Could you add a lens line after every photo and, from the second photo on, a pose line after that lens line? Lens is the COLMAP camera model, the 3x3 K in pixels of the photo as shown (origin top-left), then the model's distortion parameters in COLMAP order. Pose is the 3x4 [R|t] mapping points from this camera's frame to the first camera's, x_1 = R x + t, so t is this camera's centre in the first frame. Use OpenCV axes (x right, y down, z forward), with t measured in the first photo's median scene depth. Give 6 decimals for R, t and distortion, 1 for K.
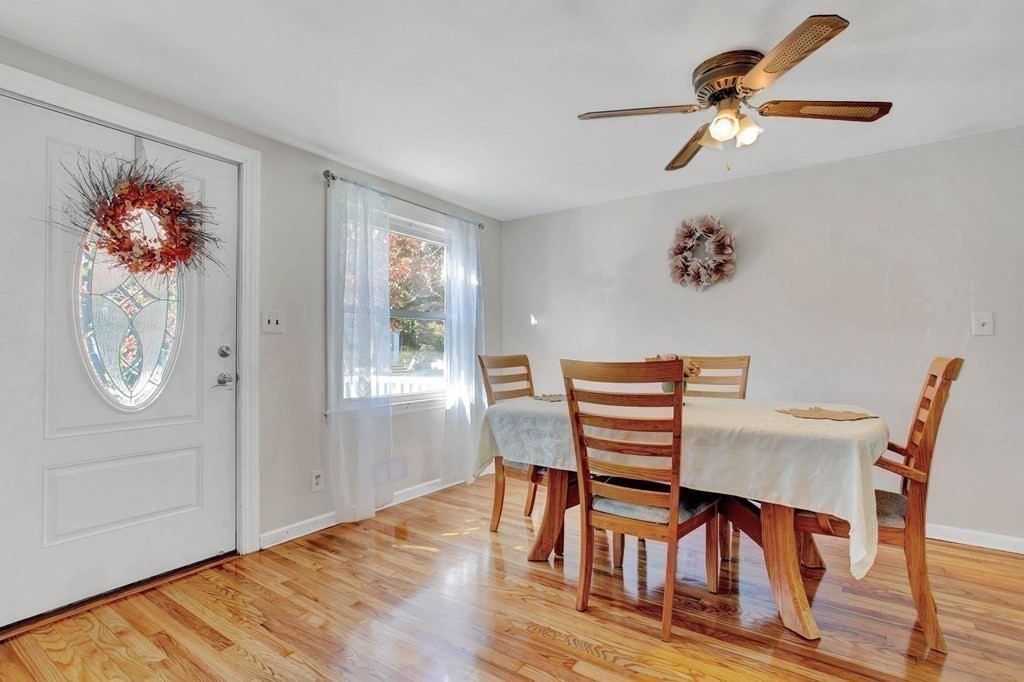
lens RADIAL K [[492.2, 0, 501.8], [0, 492.2, 342.0], [0, 0, 1]] dist [-0.032138, 0.015734]
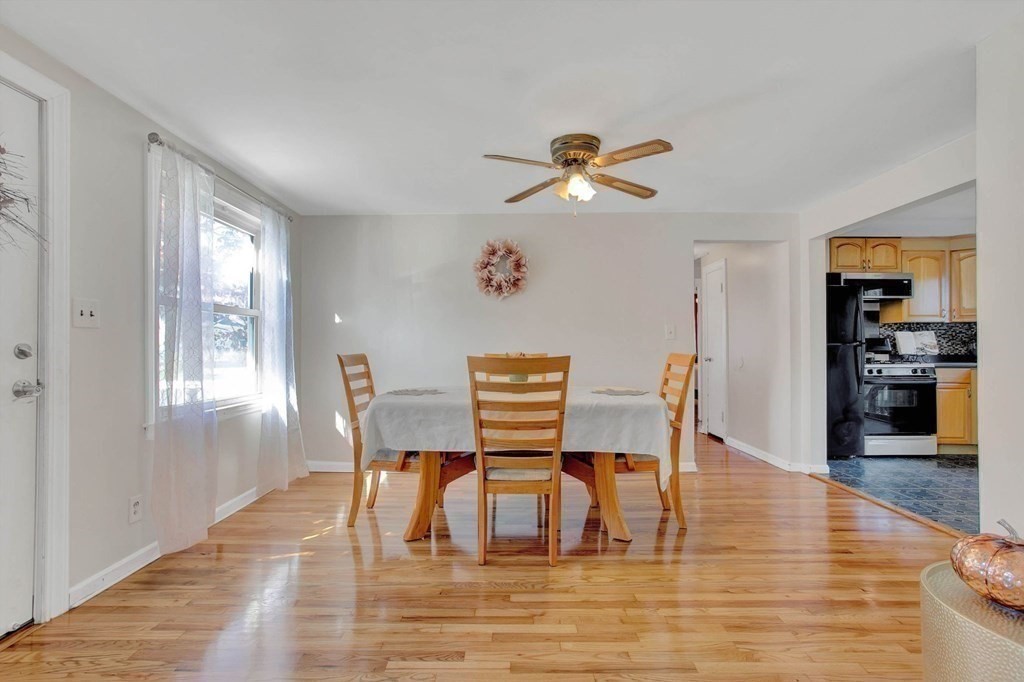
lens RADIAL K [[492.2, 0, 504.2], [0, 492.2, 339.8], [0, 0, 1]] dist [-0.032138, 0.015734]
pose [[0.824109, 0.008449, 0.566368, -0.371021], [-0.008226, 0.999962, -0.002948, -0.002078], [-0.566371, -0.002230, 0.824147, -0.020049]]
